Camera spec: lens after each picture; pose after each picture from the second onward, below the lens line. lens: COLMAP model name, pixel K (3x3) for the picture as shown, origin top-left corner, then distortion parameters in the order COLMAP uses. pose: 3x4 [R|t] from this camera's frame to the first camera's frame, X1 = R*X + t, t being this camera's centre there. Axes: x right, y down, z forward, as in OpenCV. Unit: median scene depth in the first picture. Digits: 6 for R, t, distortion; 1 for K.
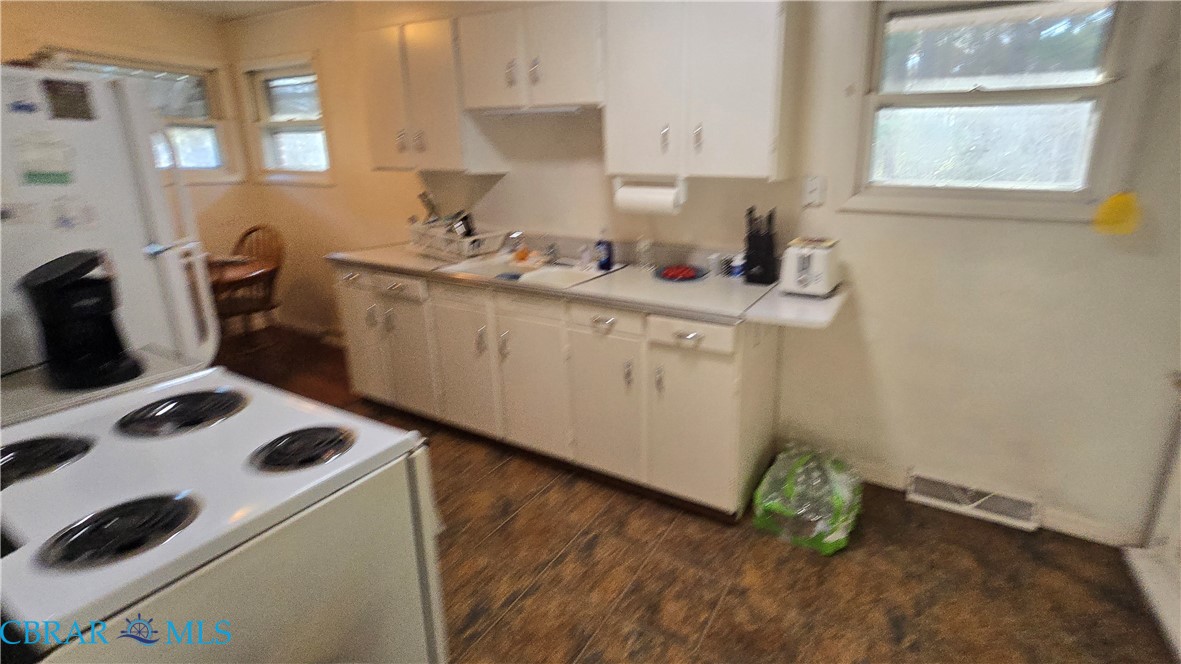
lens RADIAL K [[527.9, 0, 648.5], [0, 527.9, 300.3], [0, 0, 1]] dist [-0.001817, 0.000212]
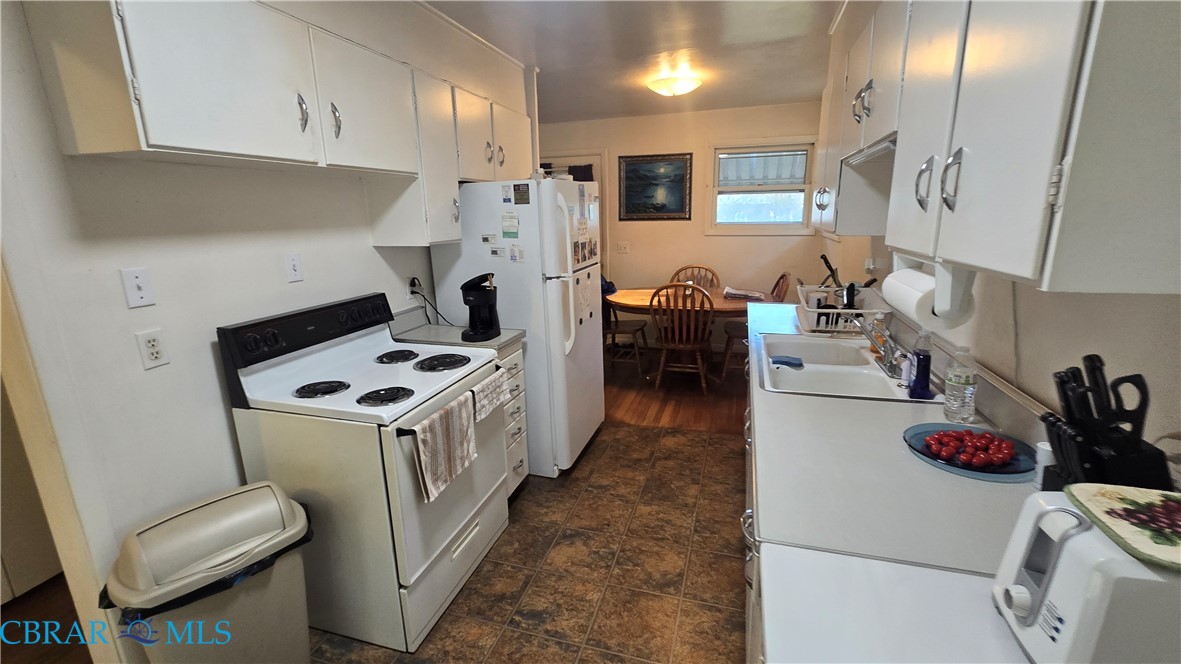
lens RADIAL K [[485.9, 0, 593.7], [0, 485.9, 330.0], [0, 0, 1]] dist [-0.001897, -0.000041]
pose [[0.182855, 0.217130, -0.958863, 0.496982], [-0.231483, 0.957396, 0.172654, -0.188468], [0.955500, 0.190390, 0.225327, 0.648317]]
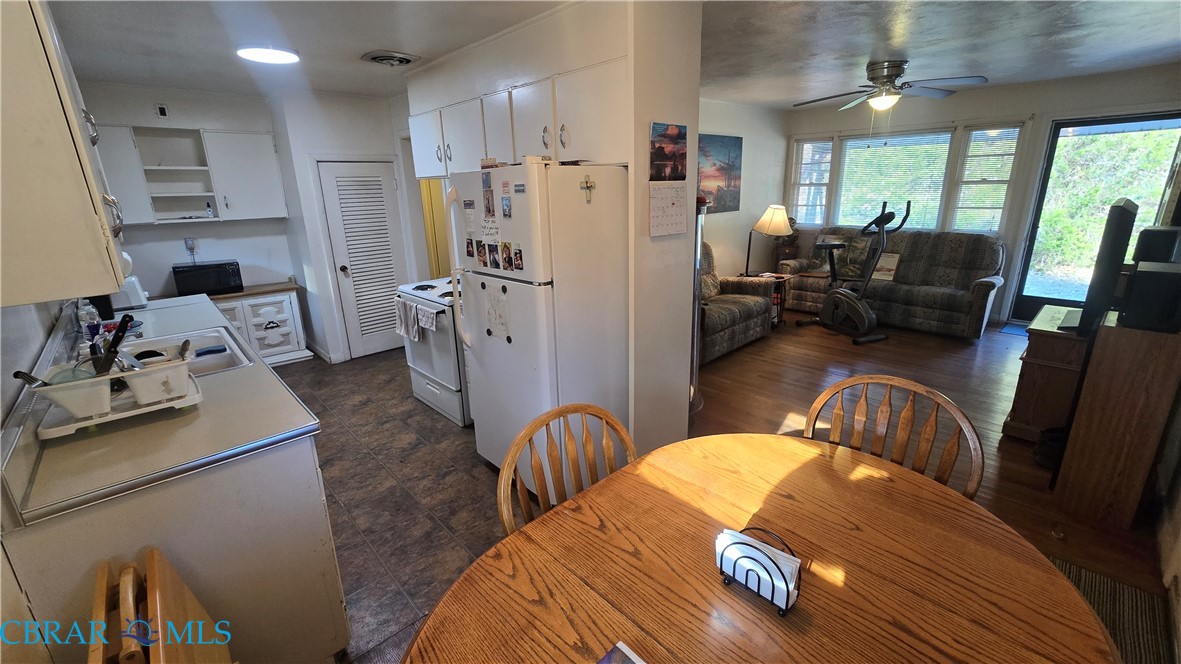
lens RADIAL K [[481.7, 0, 588.7], [0, 481.7, 327.9], [0, 0, 1]] dist [-0.002231, -0.000064]
pose [[-0.942580, -0.077481, 0.324867, -1.470359], [0.104804, 0.854962, 0.507992, -0.555980], [-0.317109, 0.512871, -0.797750, 1.794463]]
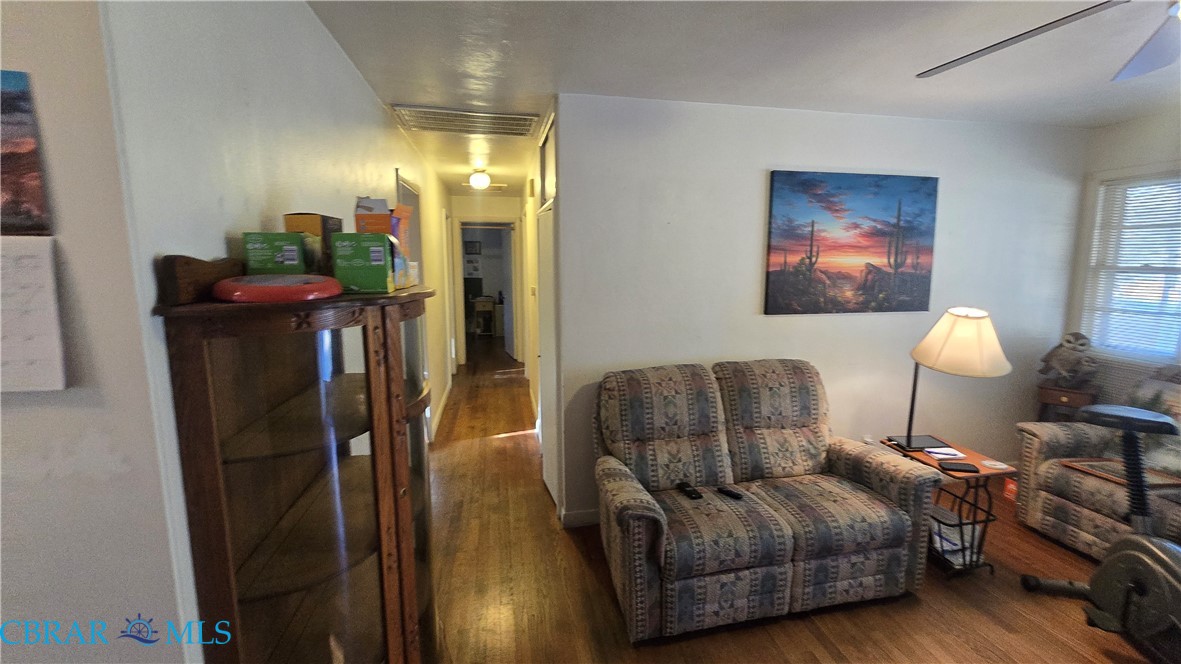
lens RADIAL K [[496.1, 0, 605.7], [0, 496.1, 327.8], [0, 0, 1]] dist [-0.002024, -0.000003]
pose [[-0.637528, -0.113305, 0.762050, -1.876816], [0.190380, 0.935282, 0.298333, -0.206751], [-0.746535, 0.335275, -0.574697, 0.519007]]
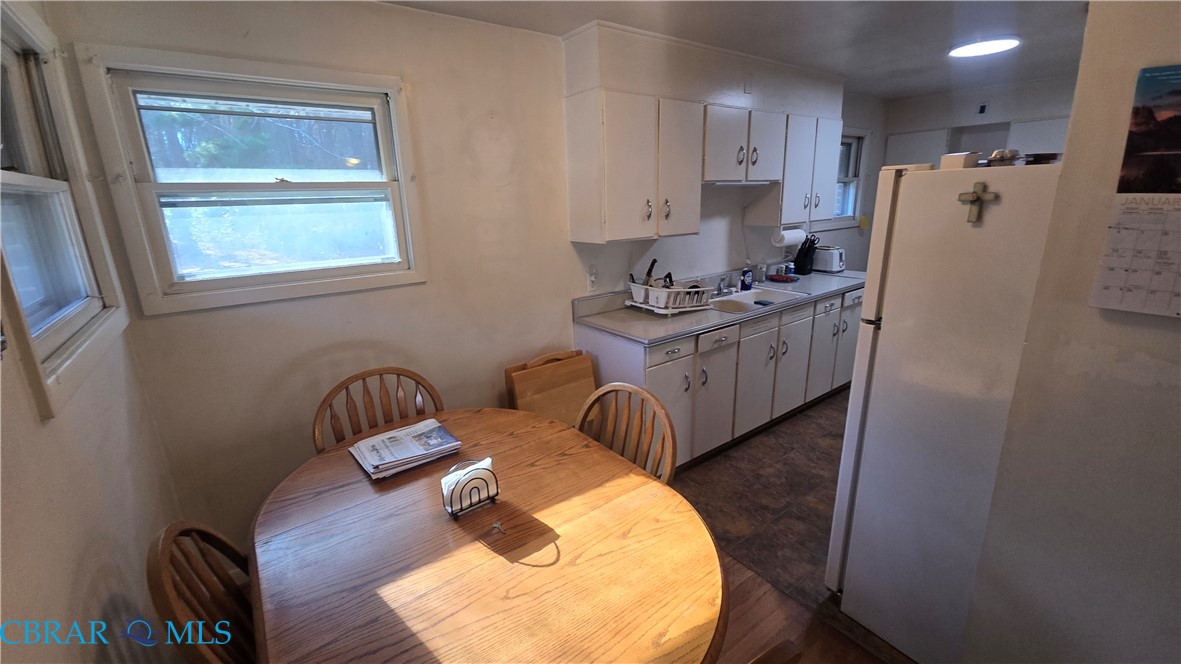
lens RADIAL K [[482.7, 0, 589.4], [0, 482.7, 328.3], [0, 0, 1]] dist [0.004174, -0.008211]
pose [[0.430715, -0.257044, 0.865109, -1.945923], [0.264978, 0.952352, 0.151040, -0.362914], [-0.862712, 0.164180, 0.478303, 0.983492]]
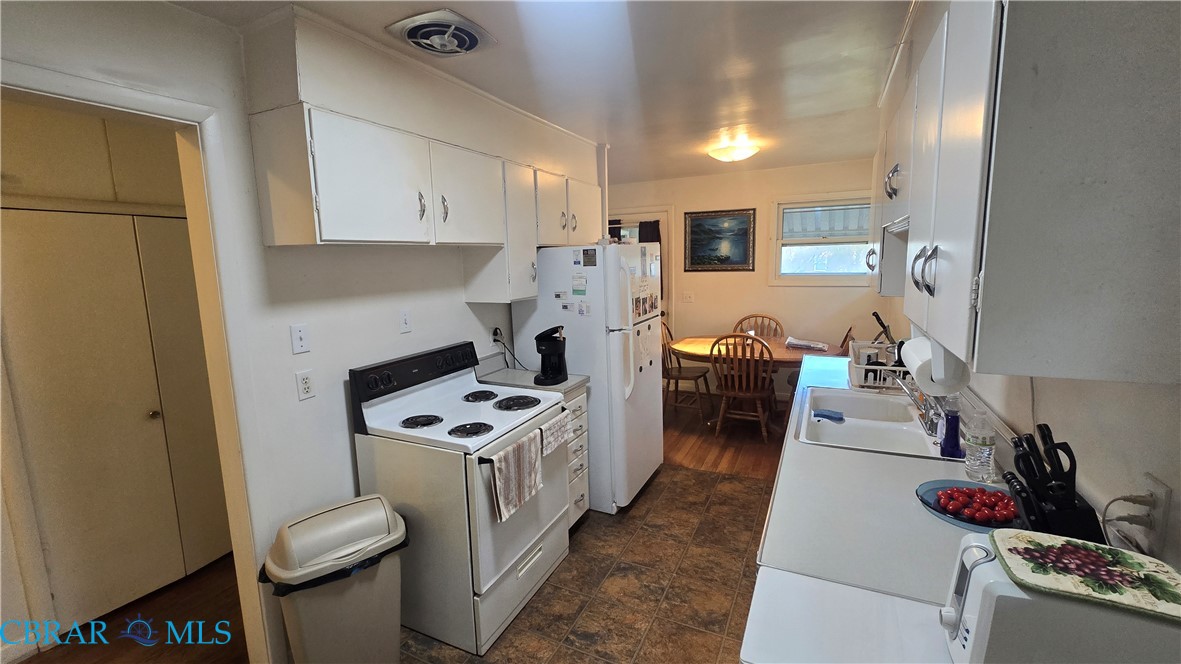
lens RADIAL K [[482.7, 0, 589.4], [0, 482.7, 328.3], [0, 0, 1]] dist [0.004174, -0.008211]
pose [[0.024351, 0.134544, -0.990608, 0.628780], [-0.229899, 0.965098, 0.125428, -0.239153], [0.972910, 0.224686, 0.054433, 0.654665]]
